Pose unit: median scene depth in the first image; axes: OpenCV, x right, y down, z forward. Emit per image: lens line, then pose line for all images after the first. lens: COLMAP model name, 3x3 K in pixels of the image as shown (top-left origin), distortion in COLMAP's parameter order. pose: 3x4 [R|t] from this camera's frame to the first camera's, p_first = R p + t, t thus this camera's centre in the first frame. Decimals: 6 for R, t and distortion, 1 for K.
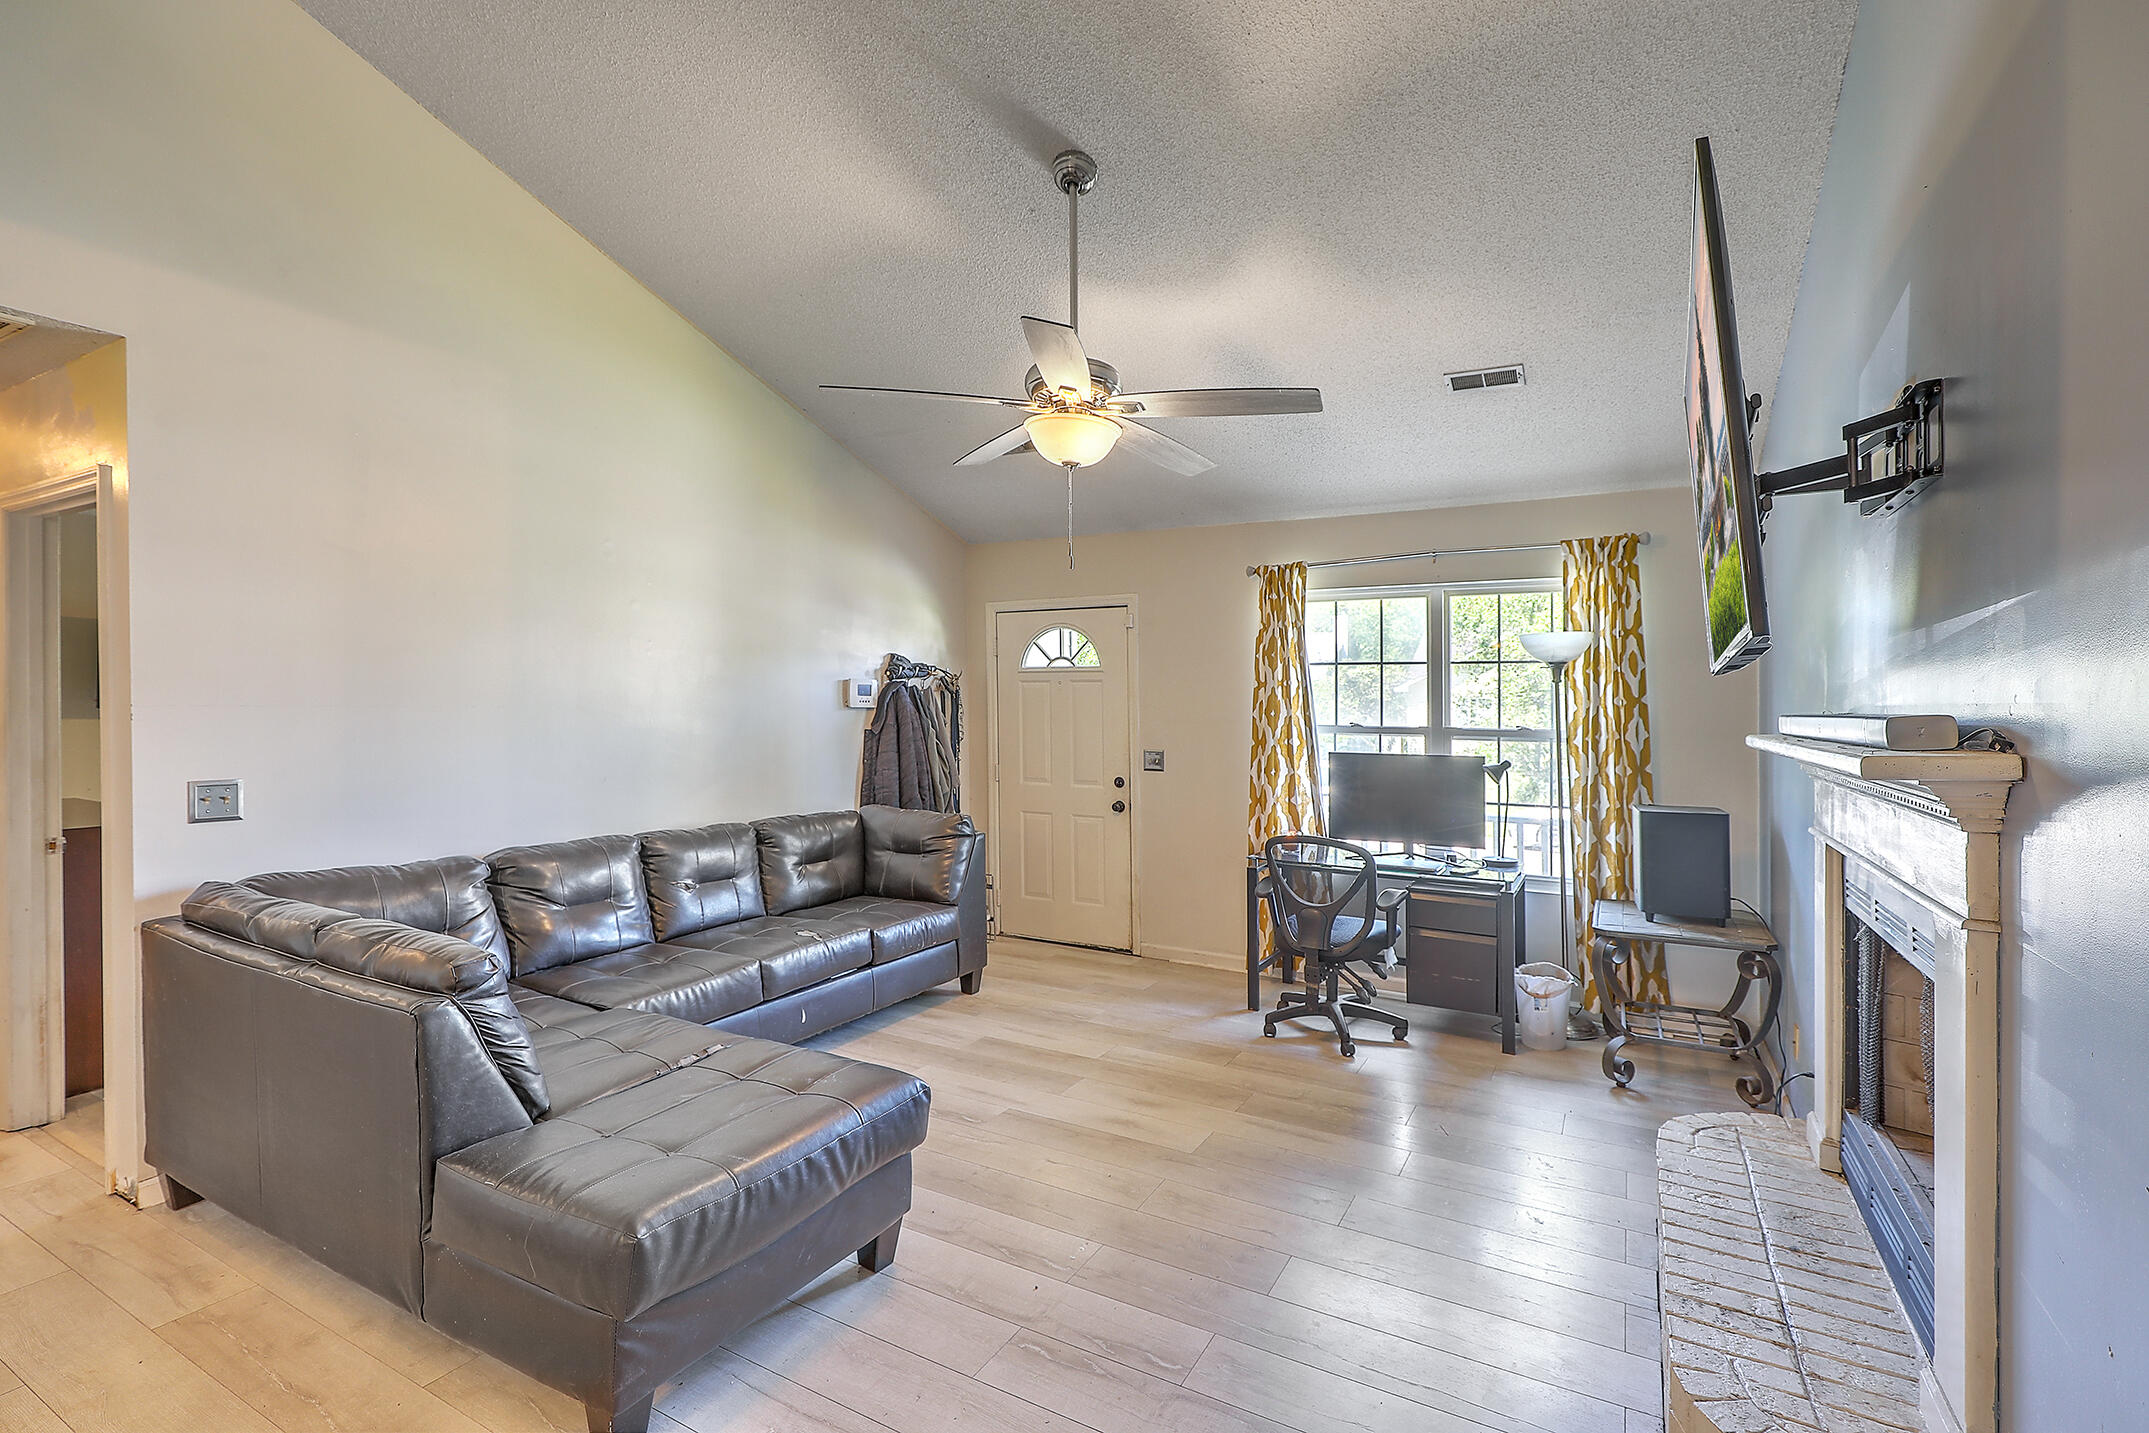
lens RADIAL K [[964.1, 0, 1085.6], [0, 964.1, 707.9], [0, 0, 1]] dist [0.001540, 0.000065]
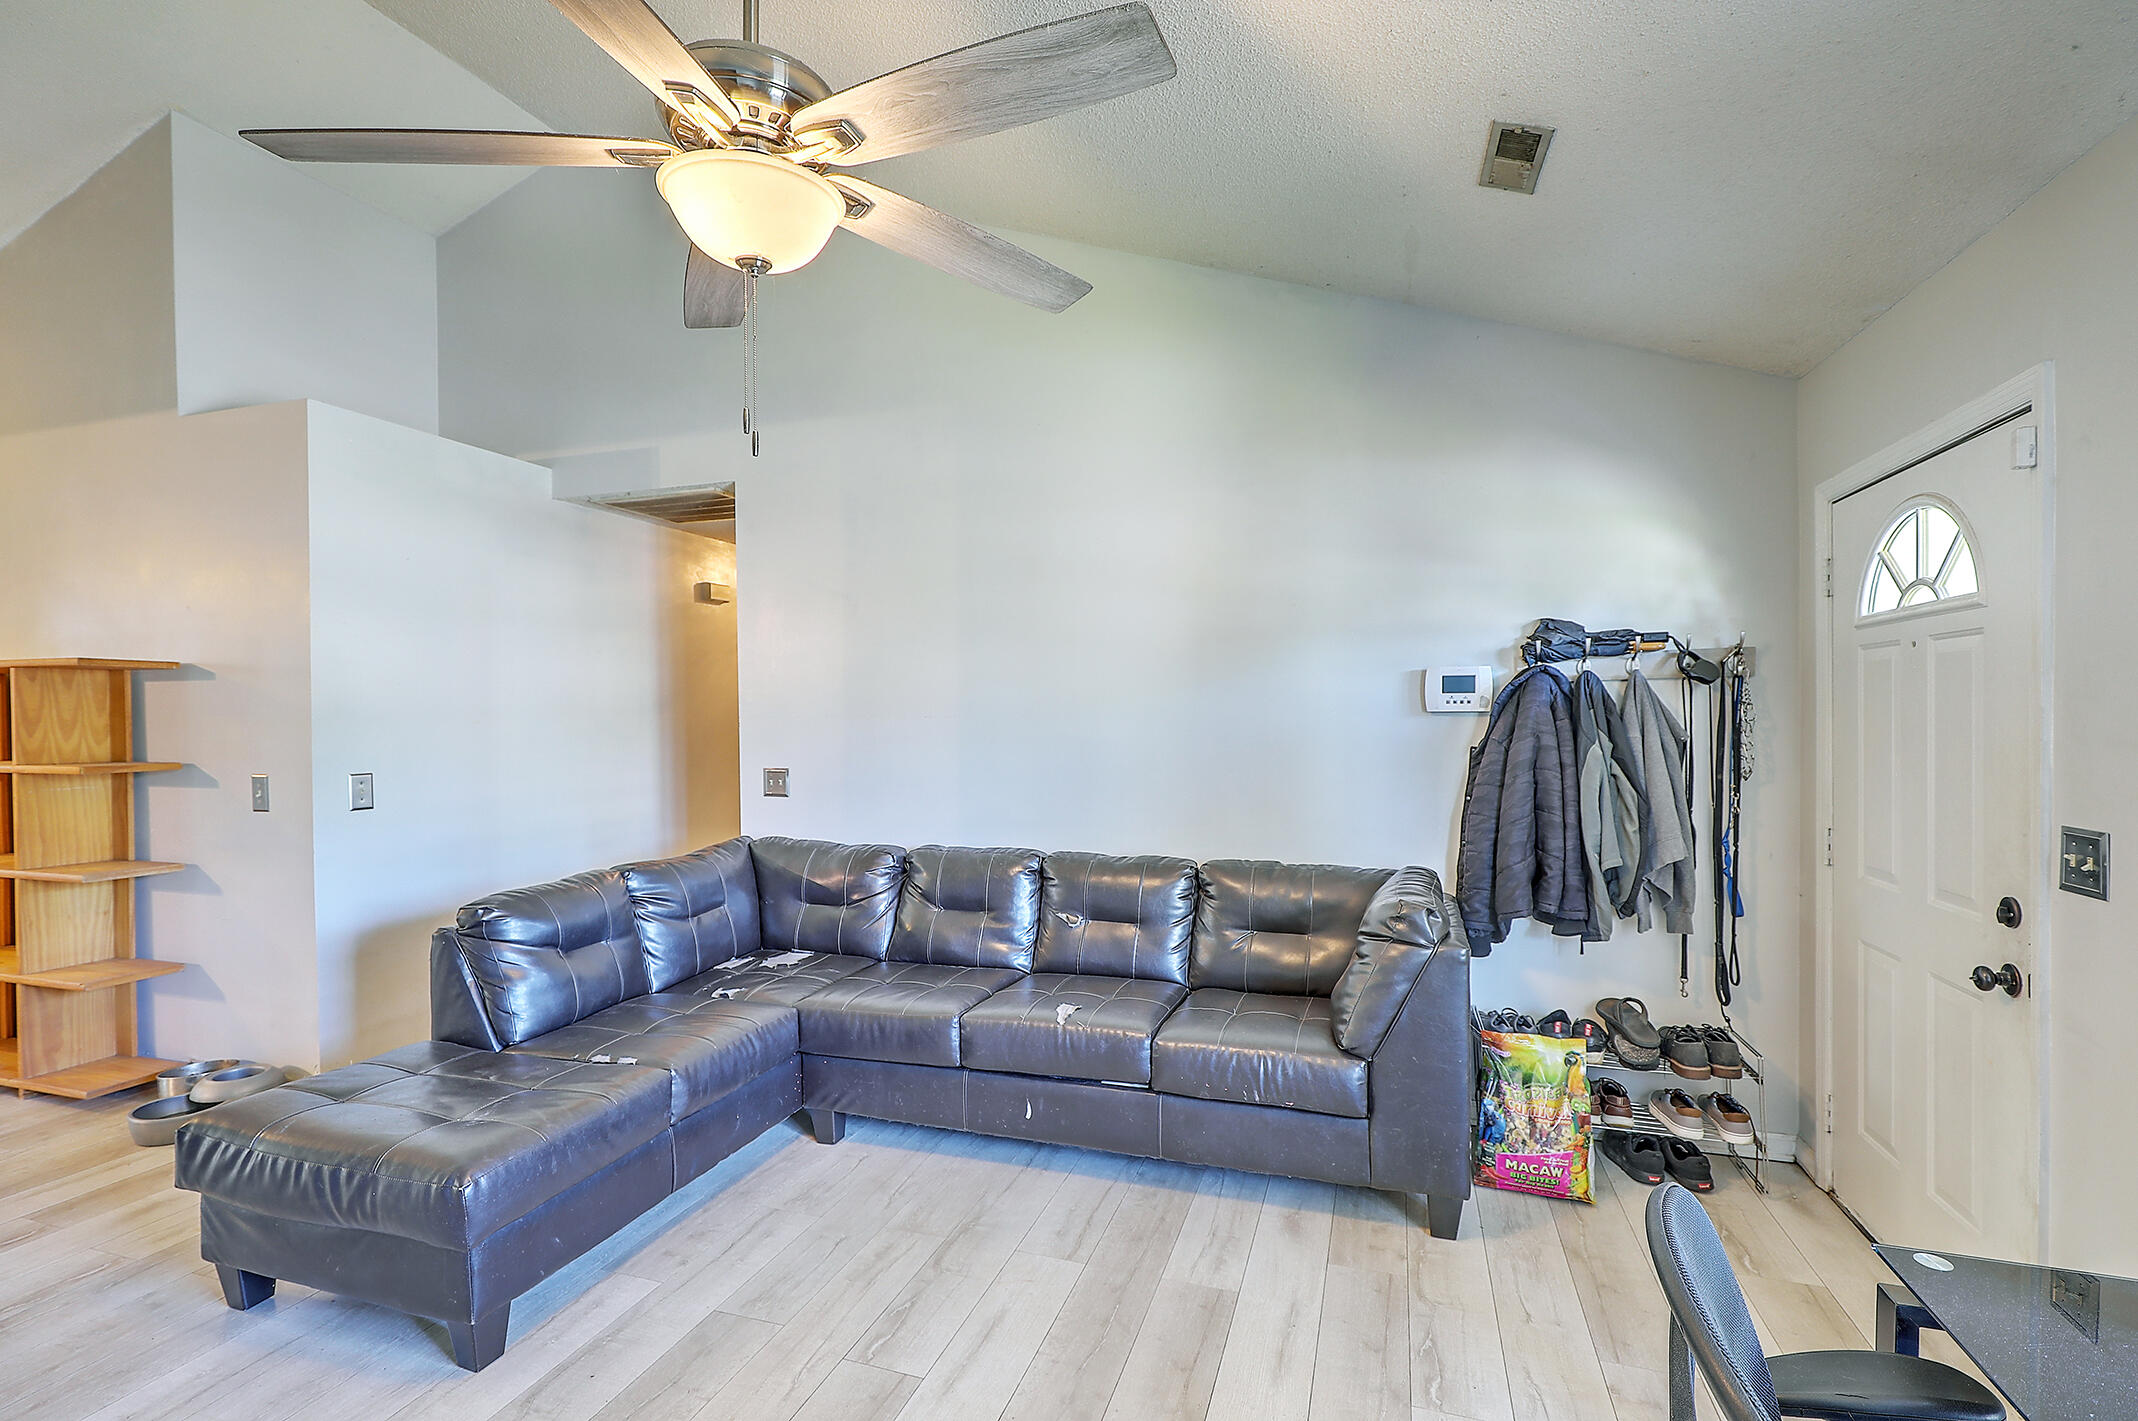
lens RADIAL K [[959.2, 0, 1086.4], [0, 959.2, 731.1], [0, 0, 1]] dist [0.001540, 0.000065]
pose [[0.189718, 0.007007, -0.981814, 0.345788], [0.006890, 0.999940, 0.008467, 0.005688], [0.981814, -0.008371, 0.189658, 0.653350]]
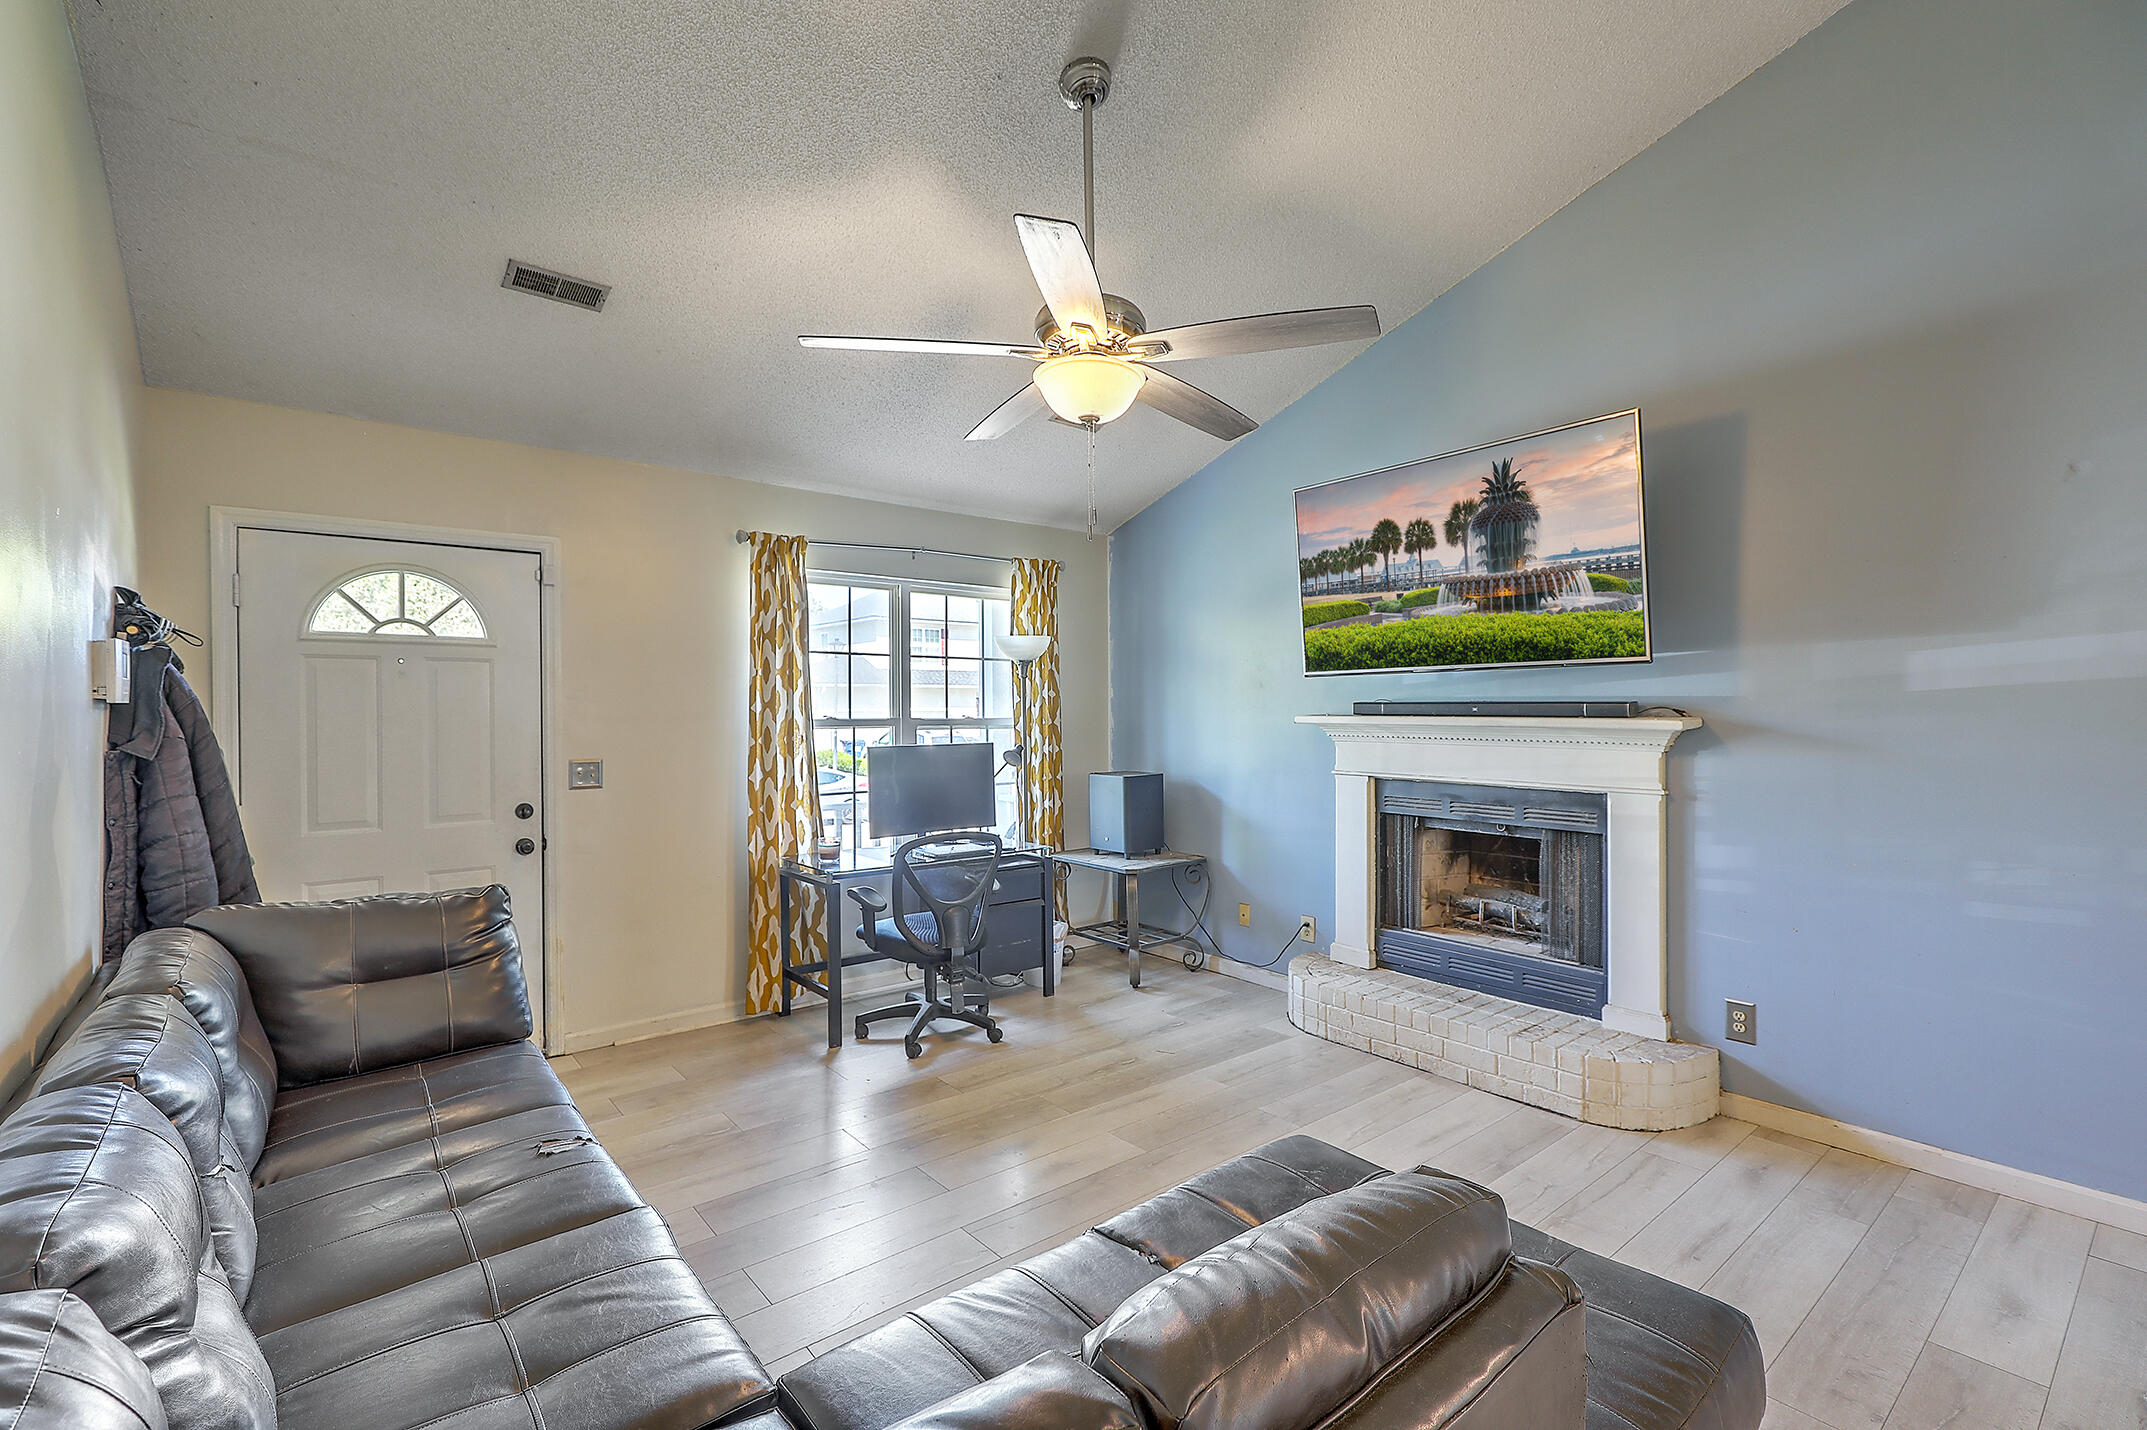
lens RADIAL K [[963.2, 0, 1088.7], [0, 963.2, 700.5], [0, 0, 1]] dist [0.001540, 0.000065]
pose [[0.363692, -0.003425, 0.931513, -0.493844], [0.004250, 0.999989, 0.002018, -0.000268], [-0.931509, 0.003225, 0.363703, 0.417741]]
